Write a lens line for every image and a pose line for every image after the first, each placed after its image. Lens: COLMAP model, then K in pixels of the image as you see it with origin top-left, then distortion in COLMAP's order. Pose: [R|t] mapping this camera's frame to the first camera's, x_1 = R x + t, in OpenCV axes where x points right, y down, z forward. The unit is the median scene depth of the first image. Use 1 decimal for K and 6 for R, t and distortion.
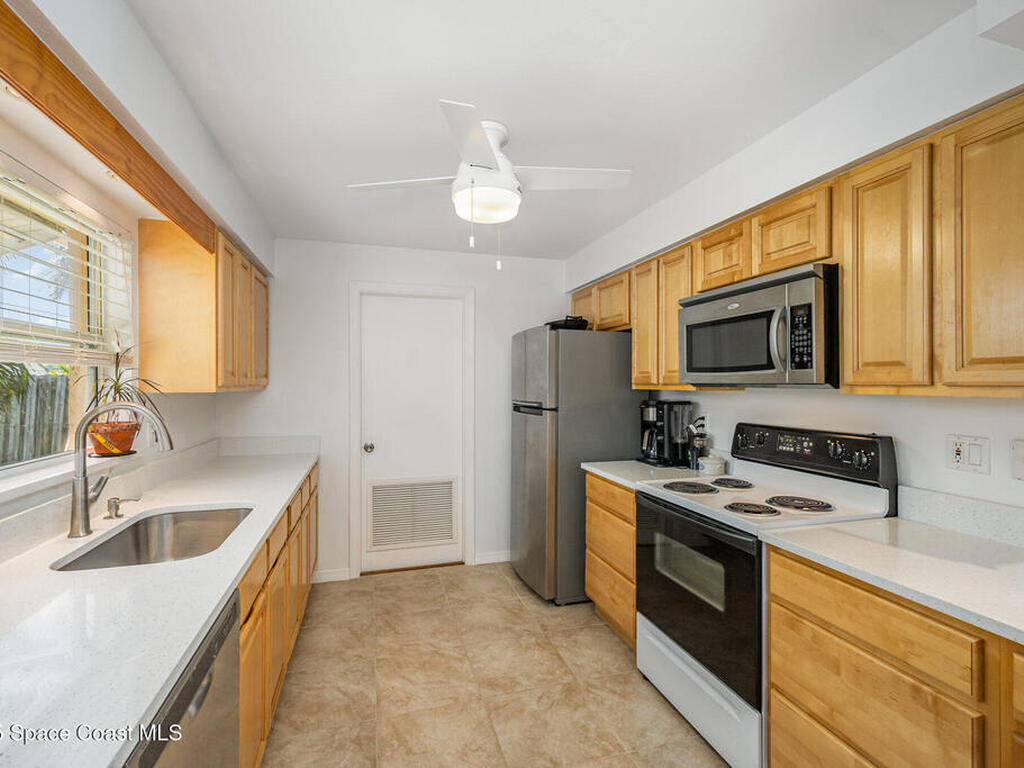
lens RADIAL K [[474.6, 0, 511.5], [0, 474.6, 385.7], [0, 0, 1]] dist [-0.000033, -0.000127]
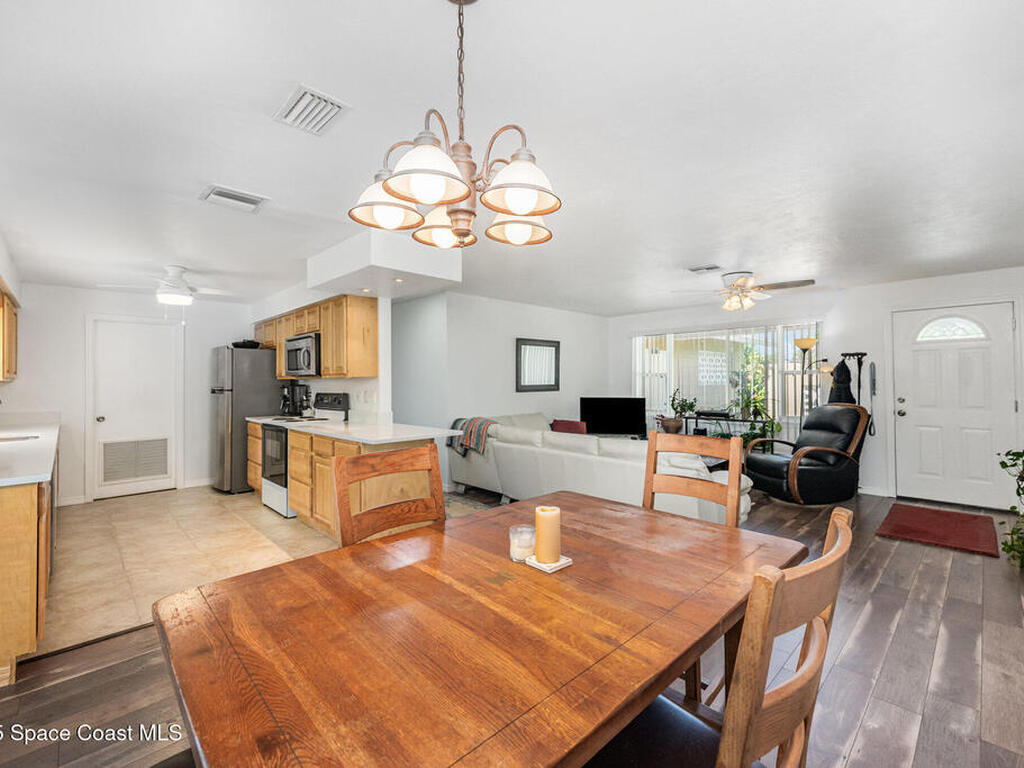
lens RADIAL K [[455.3, 0, 511.3], [0, 455.3, 377.0], [0, 0, 1]] dist [0.000833, 0.000317]
pose [[0.888021, -0.002716, 0.459794, 0.295465], [0.012005, 0.999779, -0.017279, 0.049548], [-0.459645, 0.020864, 0.887857, -1.338850]]
